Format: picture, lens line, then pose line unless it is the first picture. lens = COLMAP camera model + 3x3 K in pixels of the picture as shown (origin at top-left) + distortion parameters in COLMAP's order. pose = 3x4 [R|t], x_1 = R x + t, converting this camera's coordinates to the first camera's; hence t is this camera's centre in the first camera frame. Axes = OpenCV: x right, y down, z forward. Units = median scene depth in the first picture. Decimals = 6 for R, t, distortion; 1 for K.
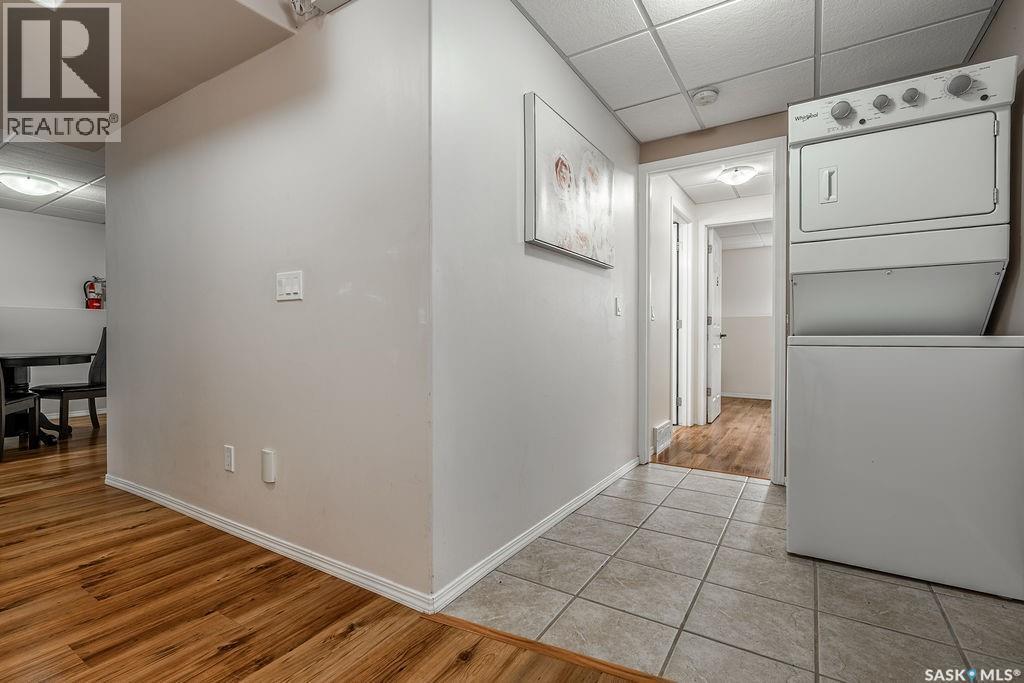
lens RADIAL K [[450.6, 0, 512.0], [0, 450.6, 341.5], [0, 0, 1]] dist [-0.002299, -0.000253]
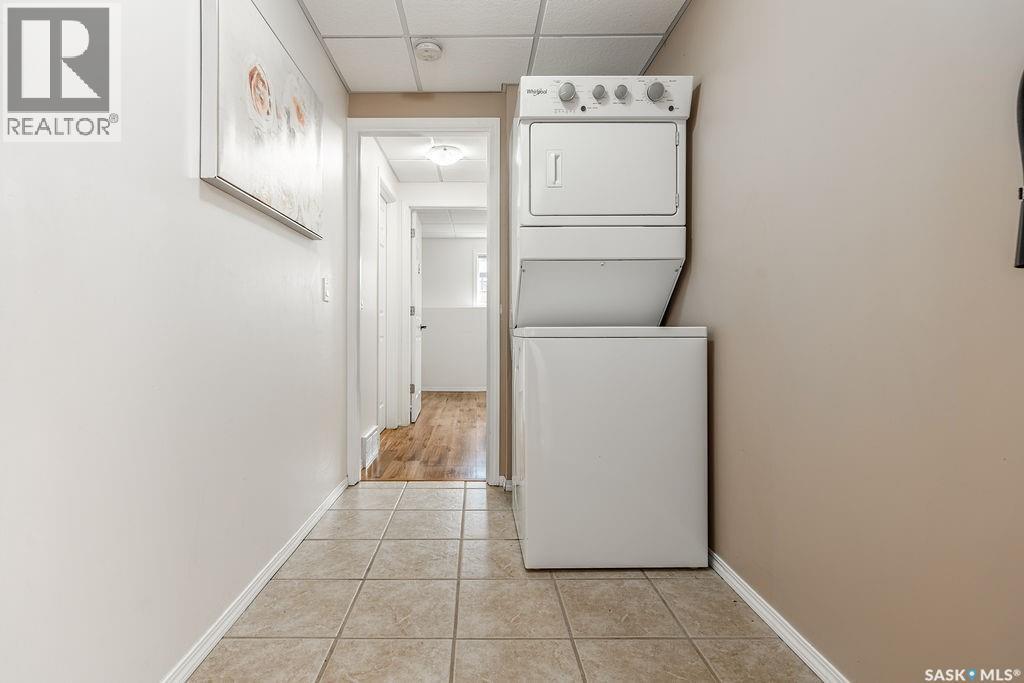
lens RADIAL K [[523.7, 0, 466.6], [0, 523.7, 322.3], [0, 0, 1]] dist [-0.001031, -0.000033]
pose [[0.865133, 0.003419, 0.501531, -0.011555], [0.007877, 0.999761, -0.020404, -0.000957], [-0.501481, 0.021602, 0.864899, 0.130030]]
